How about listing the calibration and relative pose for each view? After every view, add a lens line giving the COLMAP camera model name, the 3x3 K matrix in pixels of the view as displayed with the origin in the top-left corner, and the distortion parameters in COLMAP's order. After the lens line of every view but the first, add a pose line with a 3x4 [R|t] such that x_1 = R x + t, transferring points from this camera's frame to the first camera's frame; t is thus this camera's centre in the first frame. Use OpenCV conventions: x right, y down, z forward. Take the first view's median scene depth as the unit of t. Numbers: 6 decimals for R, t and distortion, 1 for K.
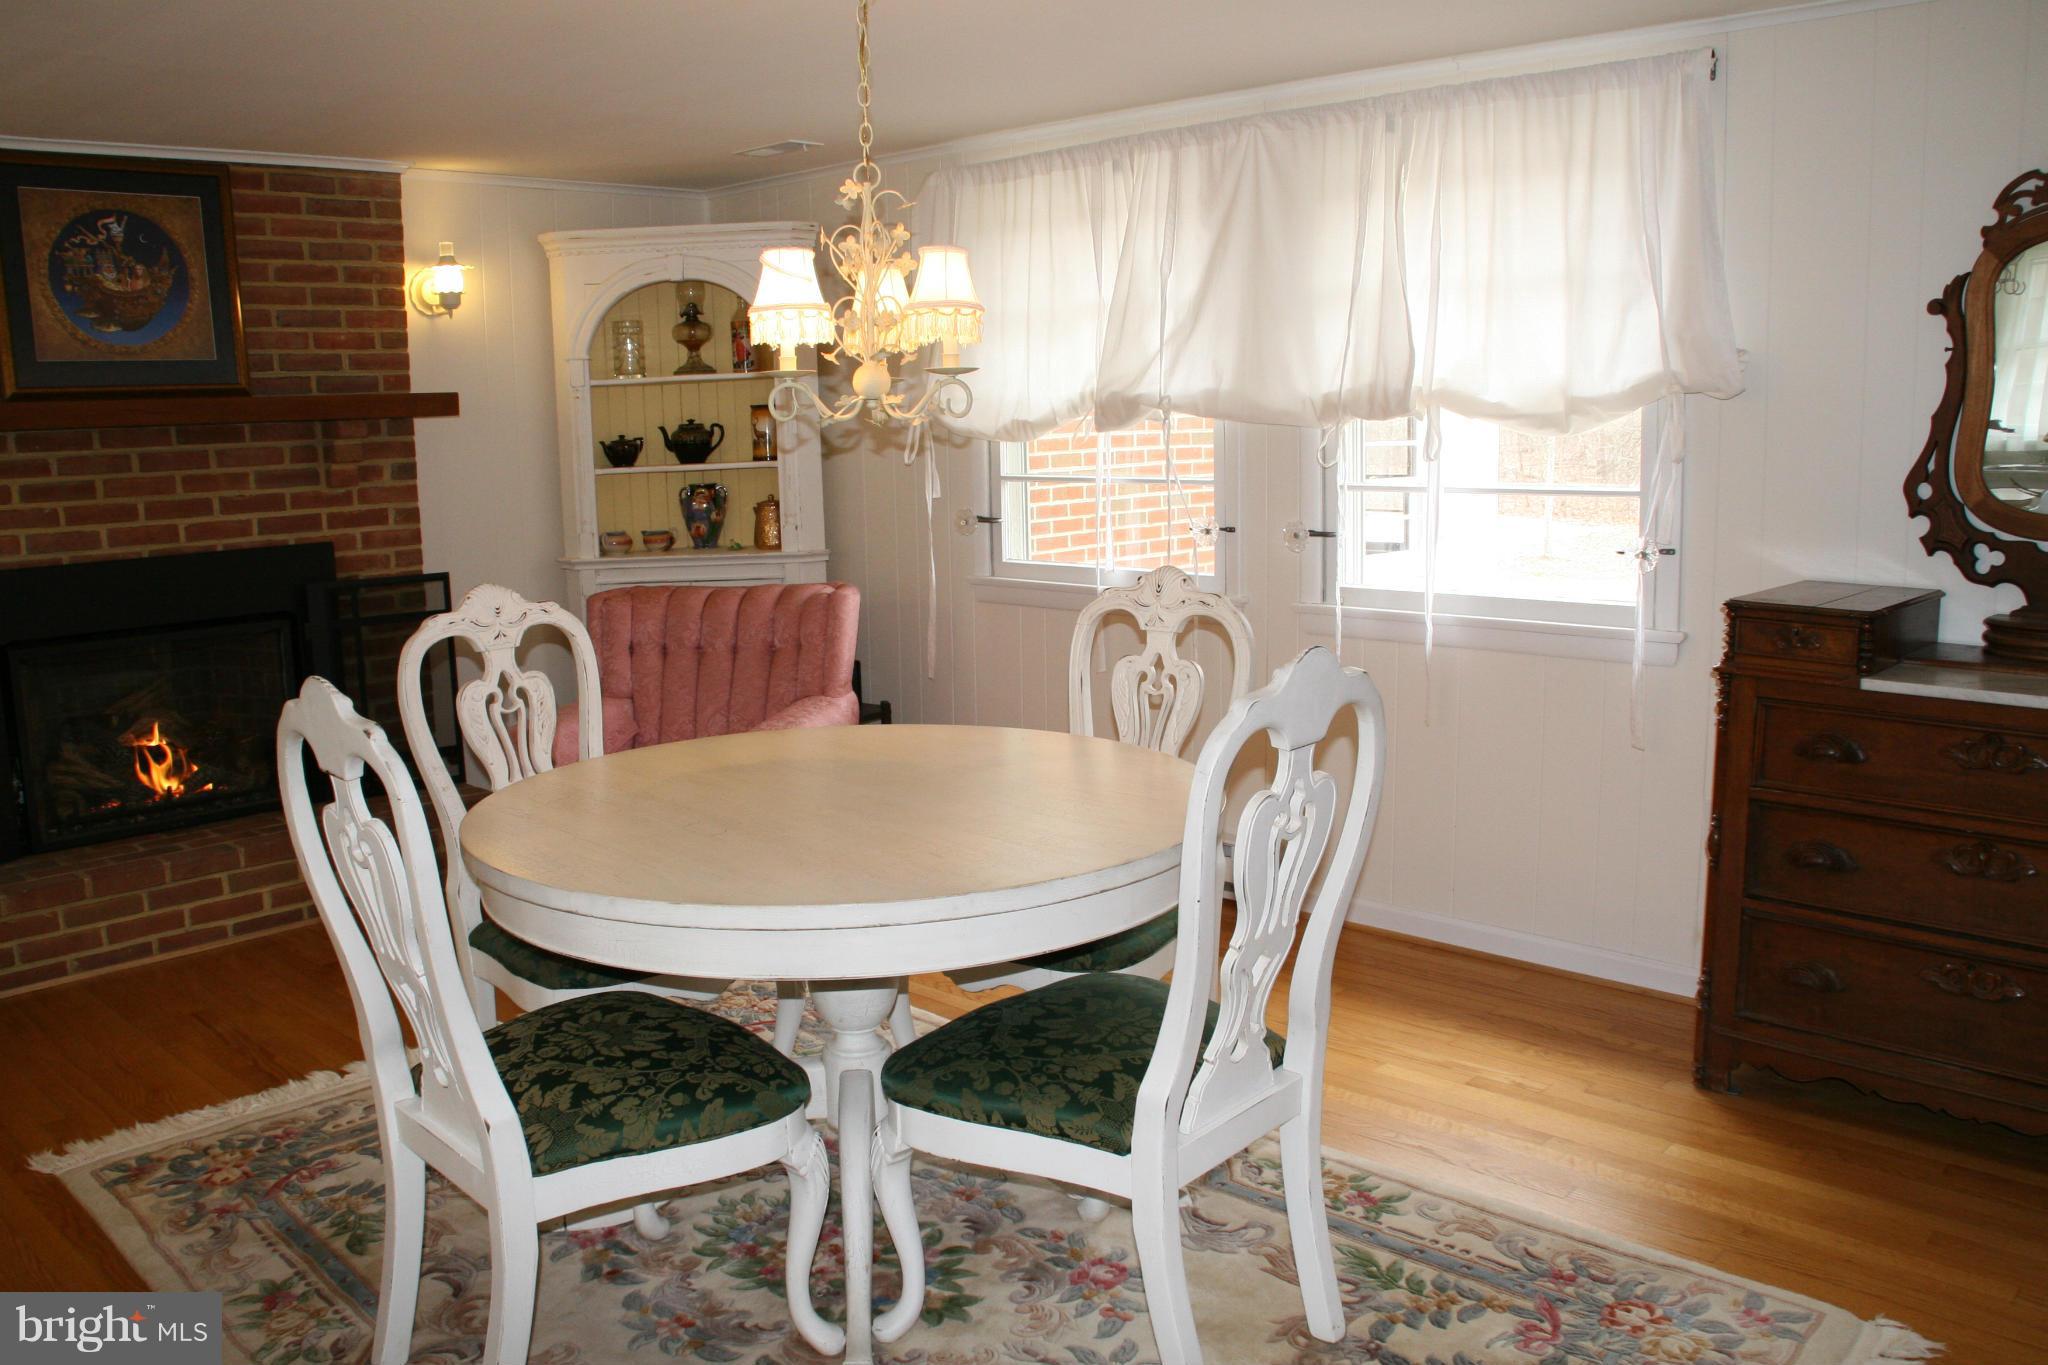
lens RADIAL K [[1716.2, 0, 1021.3], [0, 1716.2, 682.9], [0, 0, 1]] dist [-0.176015, 0.120824]
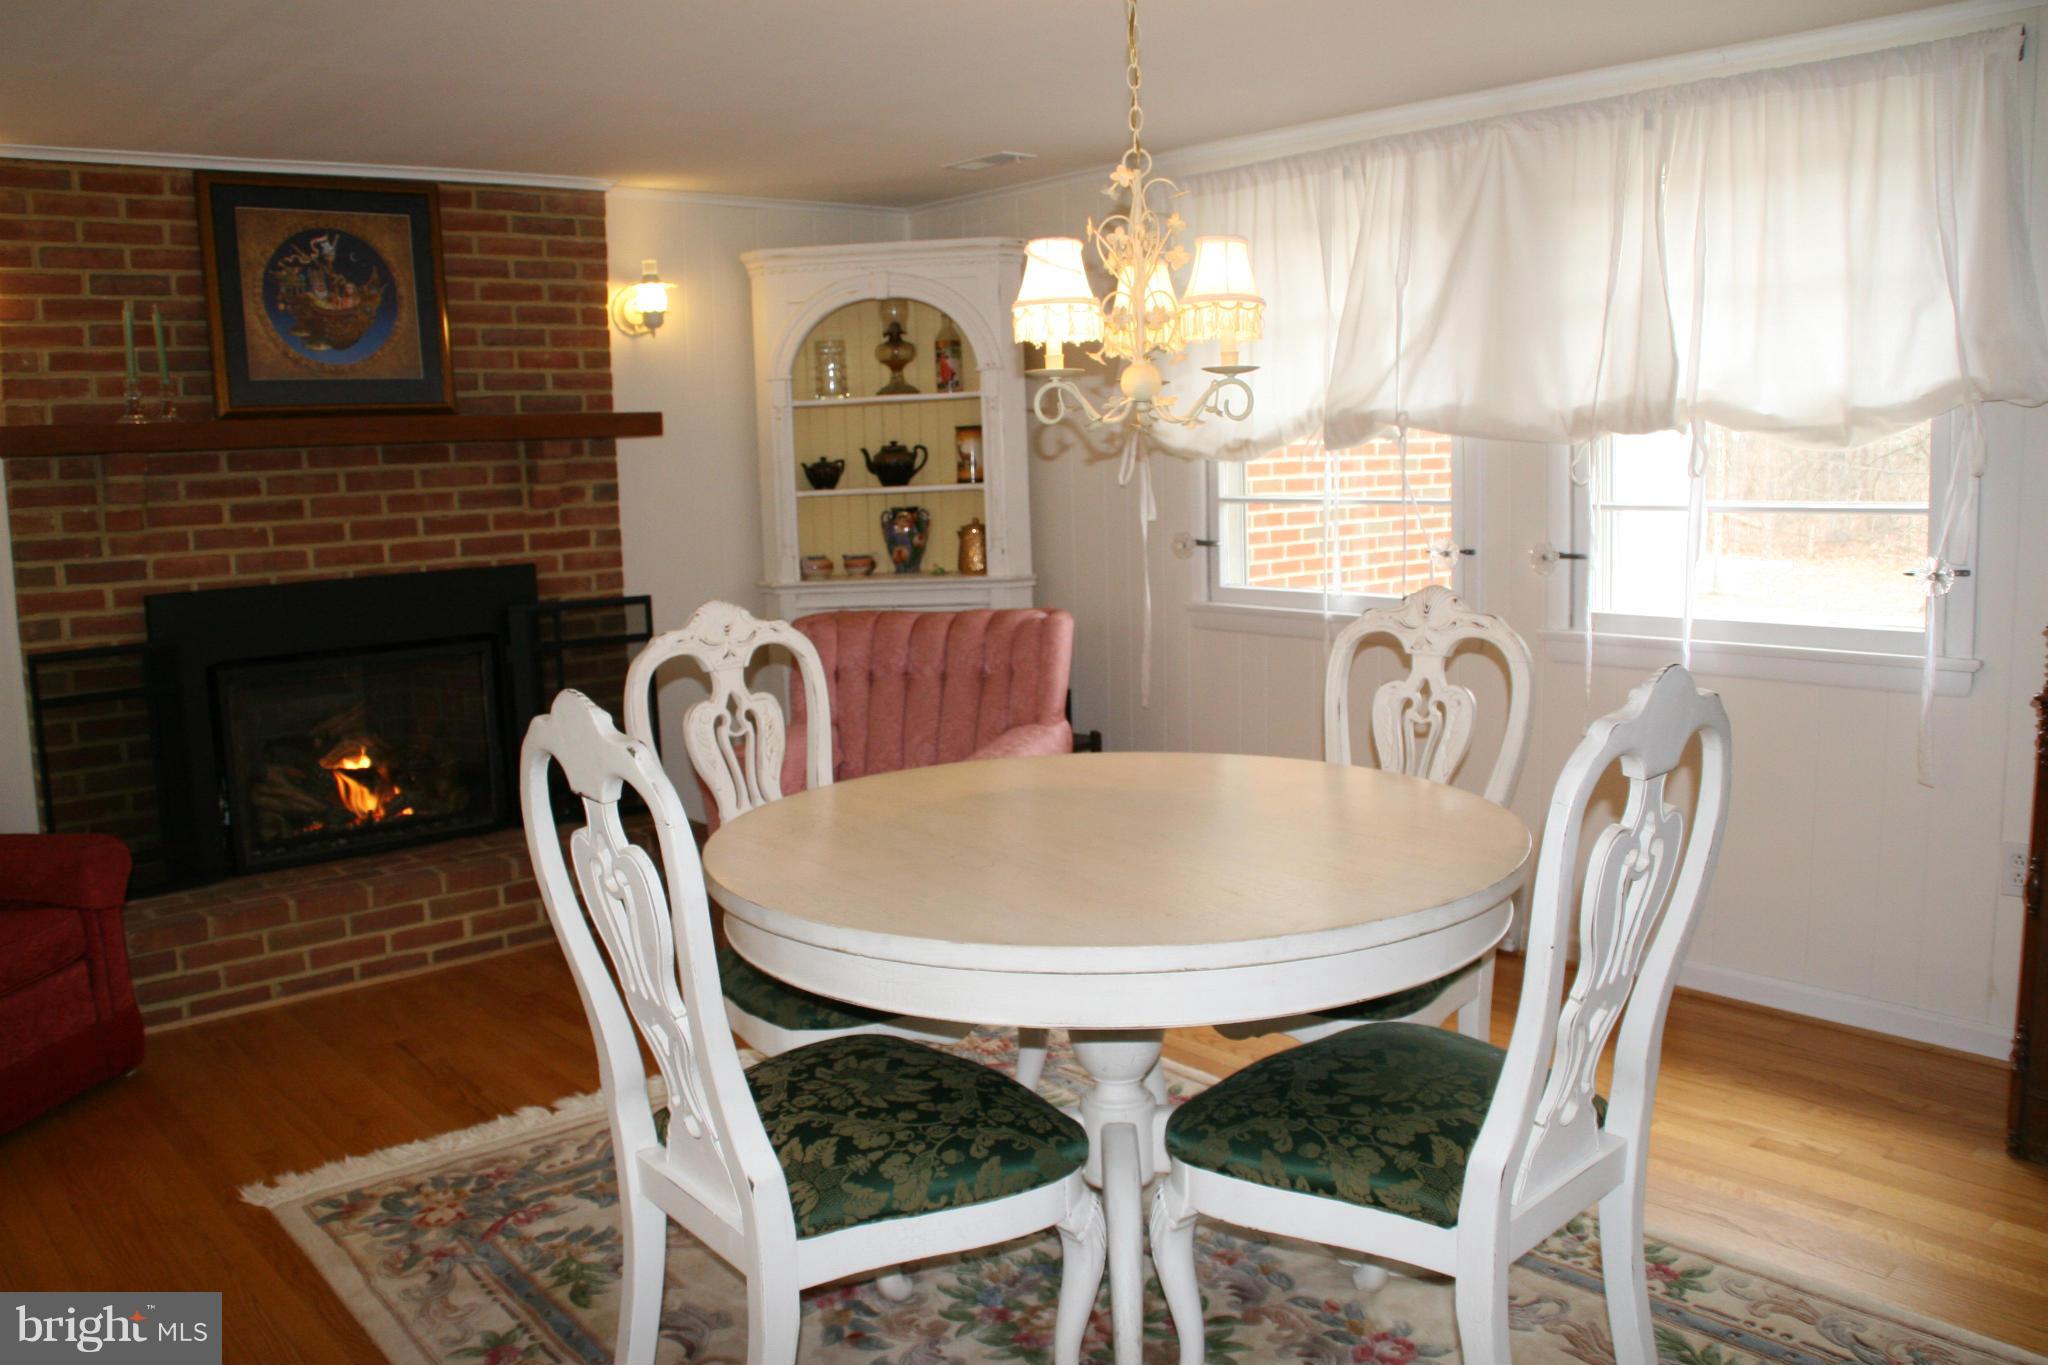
lens RADIAL K [[1708.1, 0, 1008.9], [0, 1708.1, 682.5], [0, 0, 1]] dist [-0.179547, 0.123219]
pose [[0.995384, 0.005852, -0.095793, -0.043730], [-0.007867, 0.999755, -0.020667, 0.004401], [0.095649, 0.021325, 0.995187, 0.045300]]
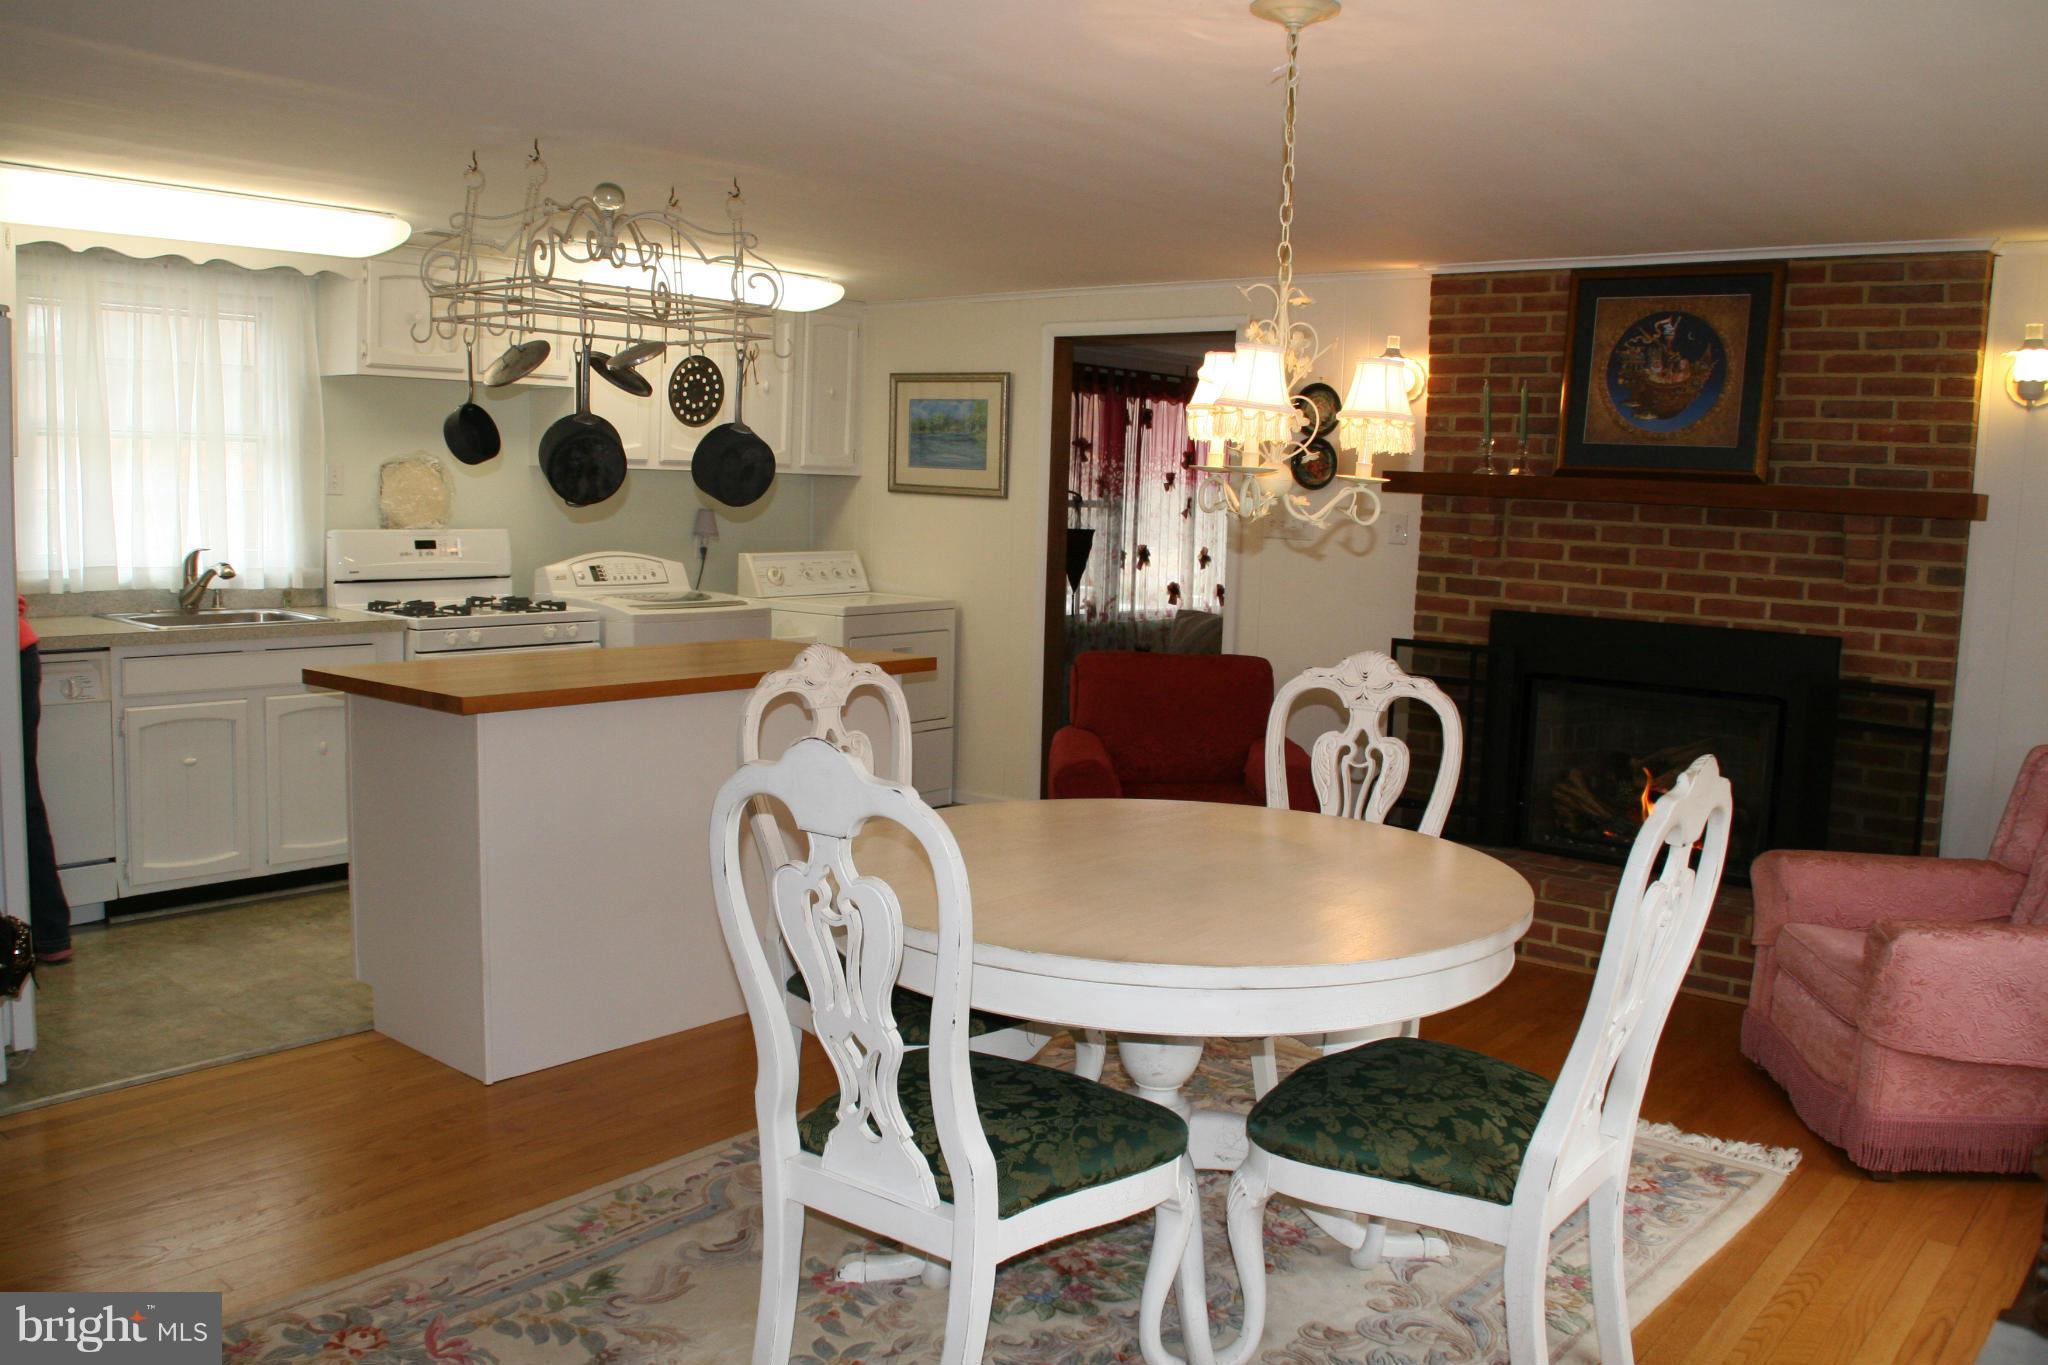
lens RADIAL K [[1697.9, 0, 971.6], [0, 1697.9, 678.8], [0, 0, 1]] dist [-0.177711, 0.116912]
pose [[0.034846, 0.141002, -0.989396, 0.577696], [-0.187844, 0.973276, 0.132089, -0.103000], [0.981581, 0.181250, 0.060401, 0.505530]]
